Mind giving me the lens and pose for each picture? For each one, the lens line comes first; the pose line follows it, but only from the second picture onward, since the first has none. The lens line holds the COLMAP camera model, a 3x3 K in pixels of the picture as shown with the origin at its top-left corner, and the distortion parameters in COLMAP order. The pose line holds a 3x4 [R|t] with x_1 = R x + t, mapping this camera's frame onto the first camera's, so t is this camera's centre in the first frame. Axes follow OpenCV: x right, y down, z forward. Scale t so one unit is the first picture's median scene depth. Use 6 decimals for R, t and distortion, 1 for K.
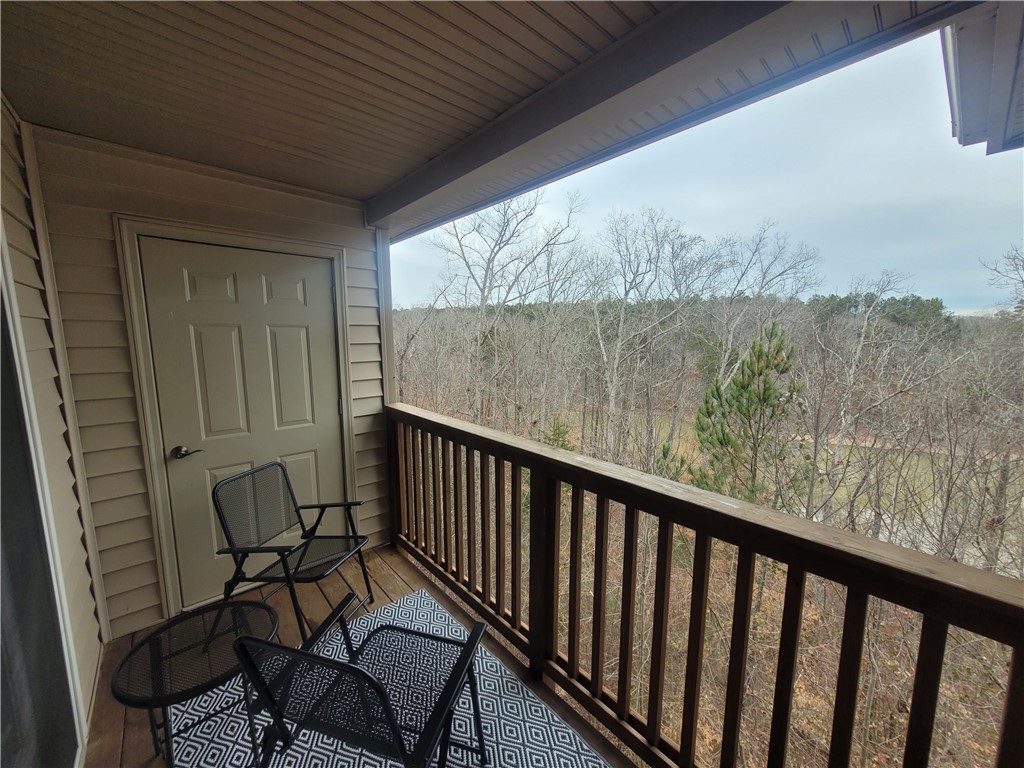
lens RADIAL K [[406.5, 0, 511.4], [0, 406.5, 385.7], [0, 0, 1]] dist [0.002920, -0.000187]
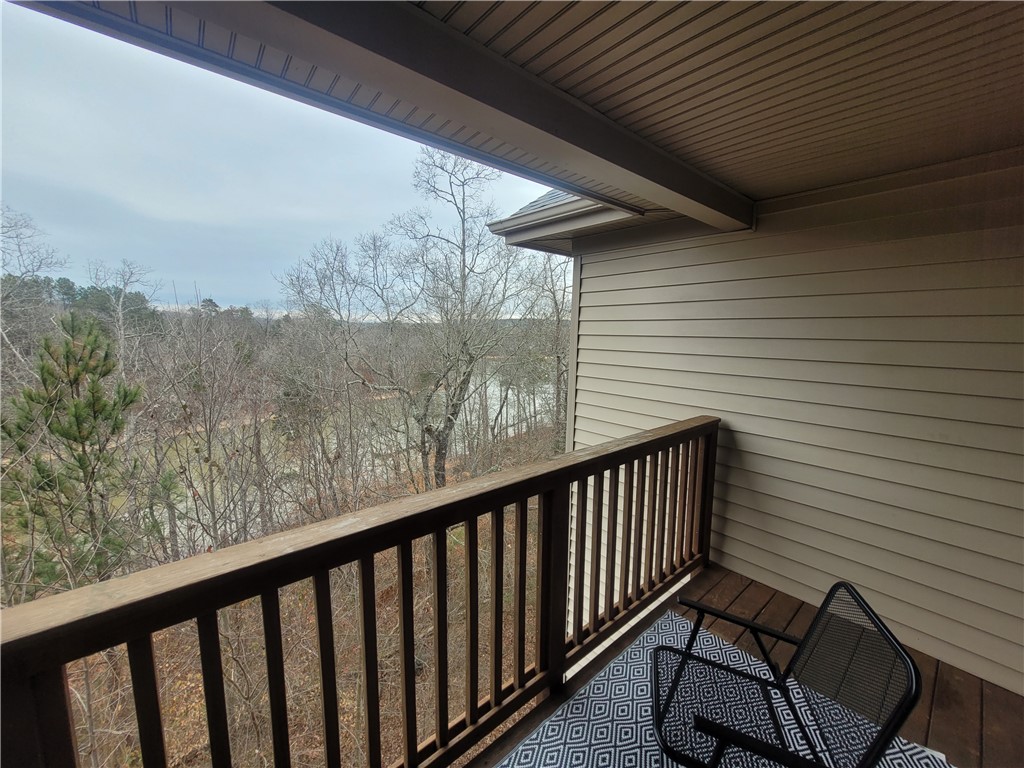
lens RADIAL K [[406.5, 0, 511.4], [0, 406.5, 385.7], [0, 0, 1]] dist [0.002920, -0.000187]
pose [[-0.009736, -0.084433, 0.996382, -0.823083], [0.164323, 0.982748, 0.084883, -0.132645], [-0.986359, 0.164555, 0.004307, 0.907857]]
